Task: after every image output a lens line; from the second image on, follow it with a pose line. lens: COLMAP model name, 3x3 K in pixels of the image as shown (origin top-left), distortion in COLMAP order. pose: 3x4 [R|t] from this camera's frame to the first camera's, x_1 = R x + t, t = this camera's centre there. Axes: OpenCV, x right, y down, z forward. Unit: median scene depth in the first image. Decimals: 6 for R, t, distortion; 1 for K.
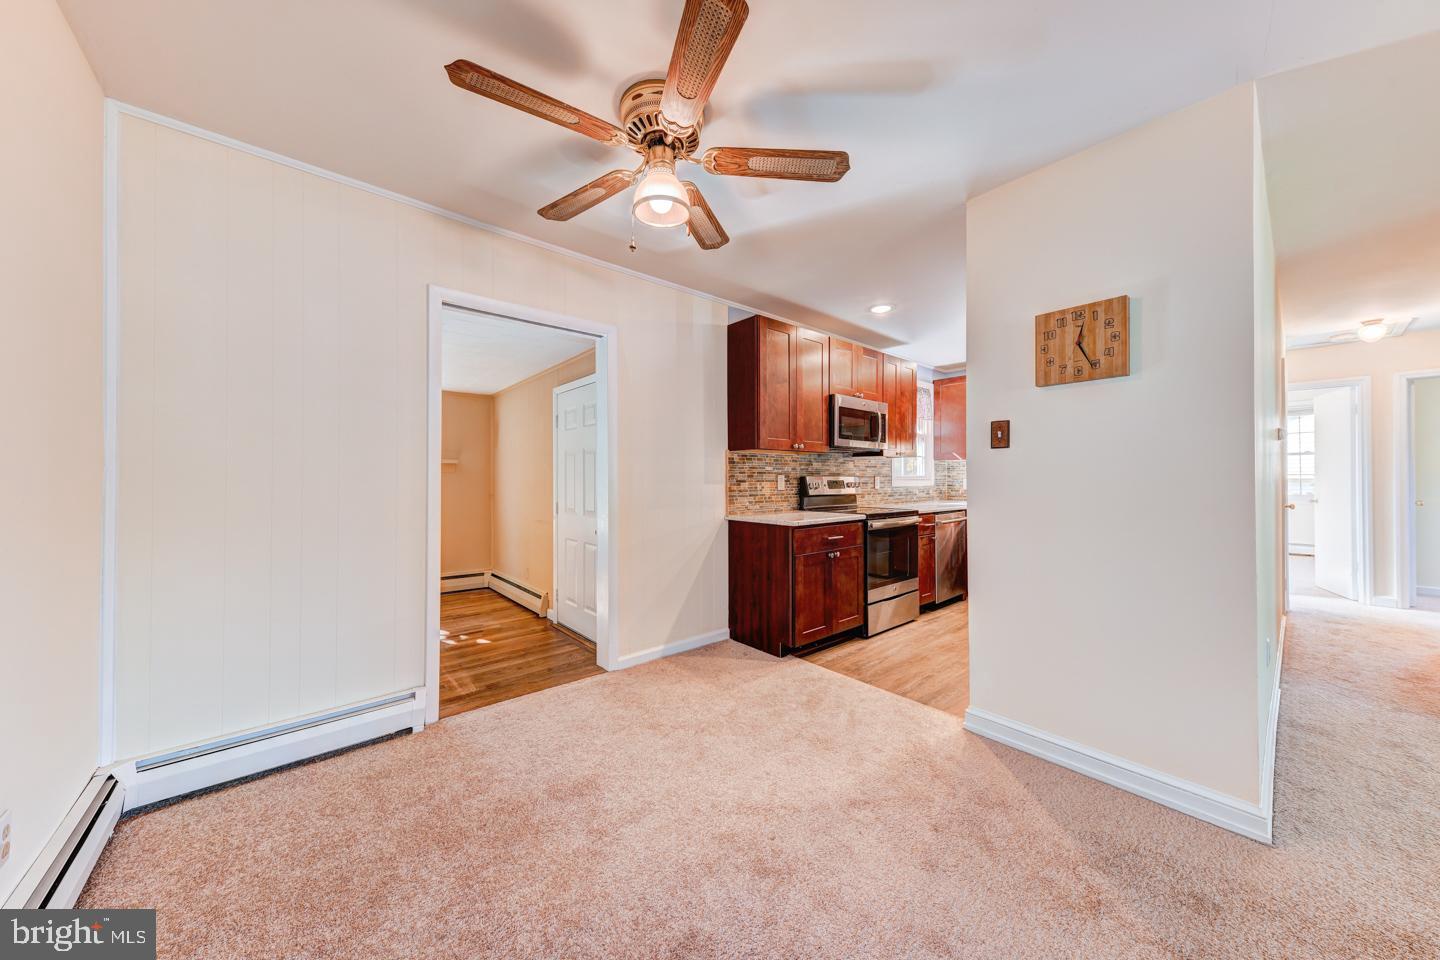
lens RADIAL K [[491.1, 0, 723.2], [0, 491.1, 475.5], [0, 0, 1]] dist [0.012292, -0.000271]
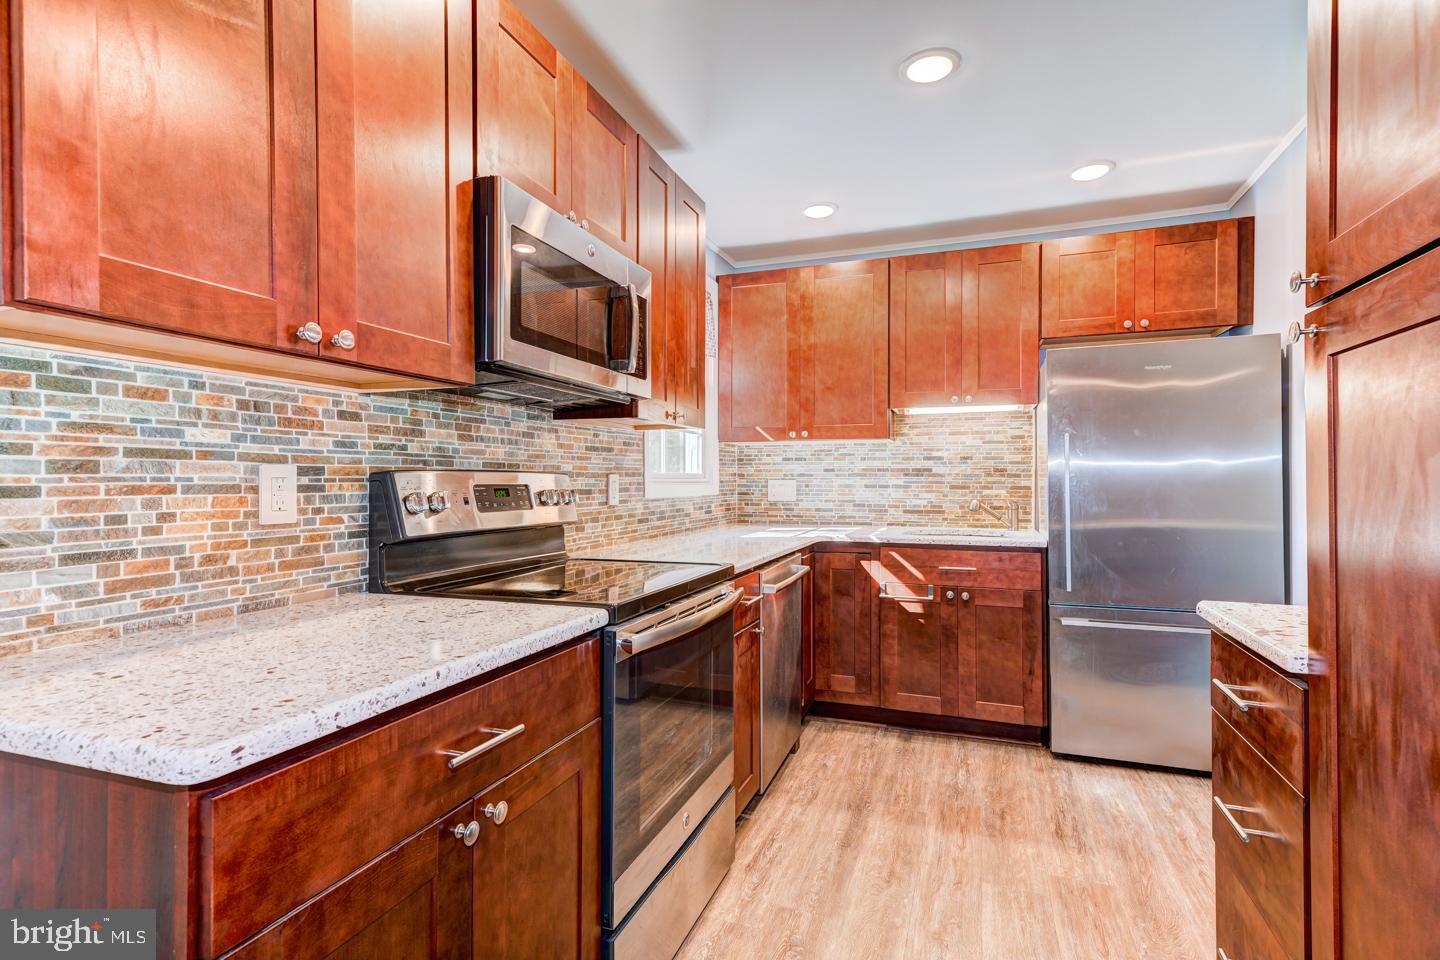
lens RADIAL K [[705.7, 0, 727.7], [0, 705.7, 478.6], [0, 0, 1]] dist [0.025084, -0.000261]
pose [[0.870947, 0.001054, 0.491376, 0.142839], [-0.002476, 0.999994, 0.002245, 0.004946], [-0.491371, -0.003172, 0.870944, 0.579508]]
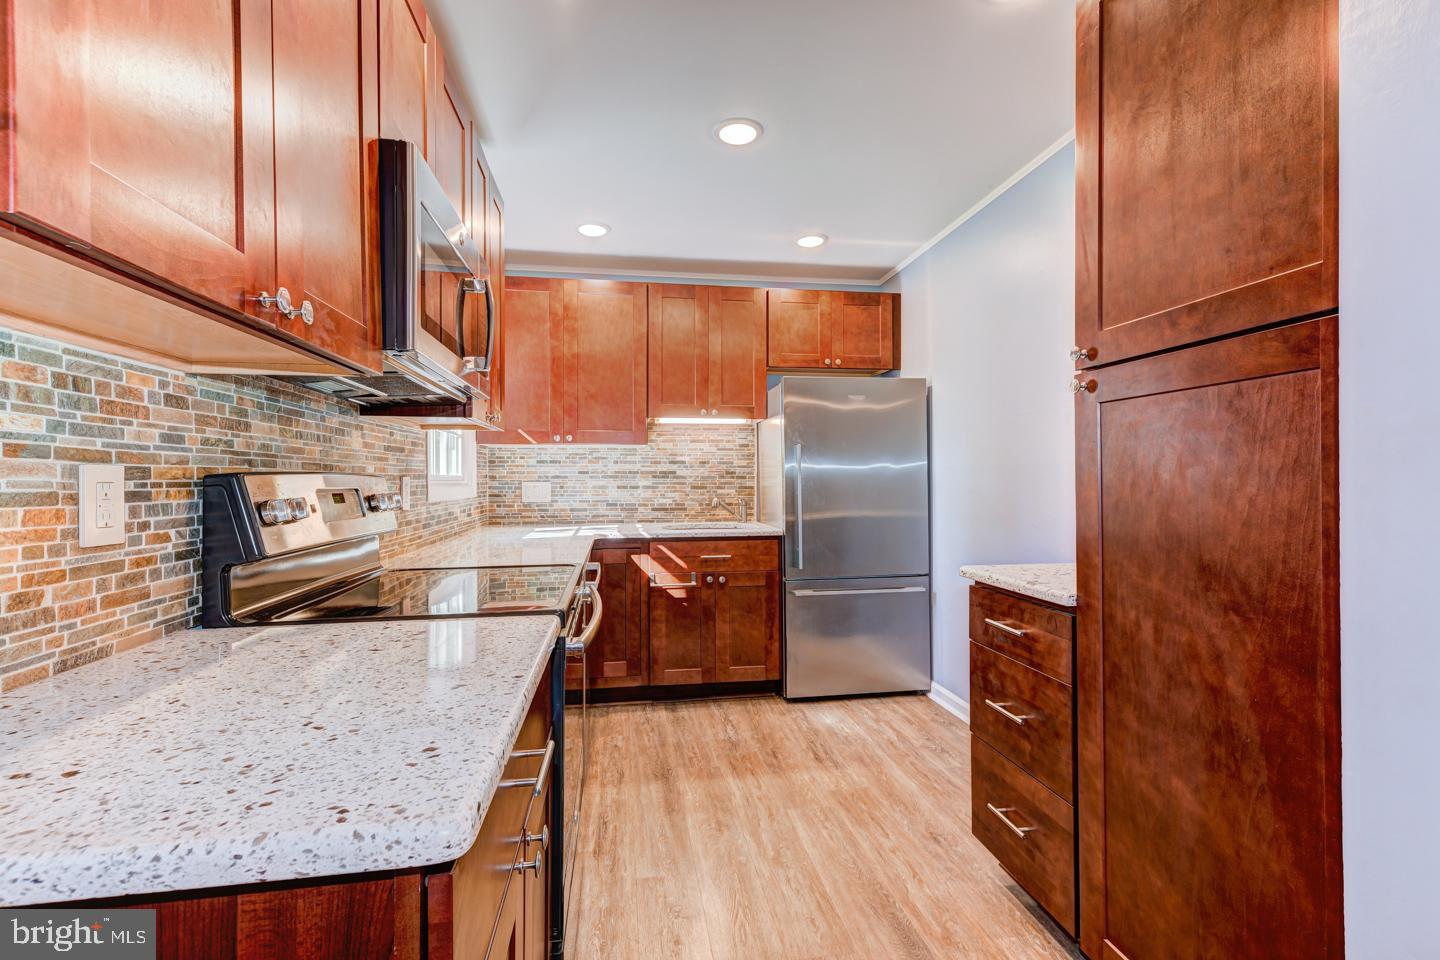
lens RADIAL K [[652.1, 0, 727.8], [0, 652.1, 478.5], [0, 0, 1]] dist [0.019900, -0.001796]
pose [[0.523302, 0.000897, 0.852147, 0.028126], [-0.000995, 0.999999, -0.000441, 0.004323], [-0.852147, -0.000617, 0.523302, 0.684039]]
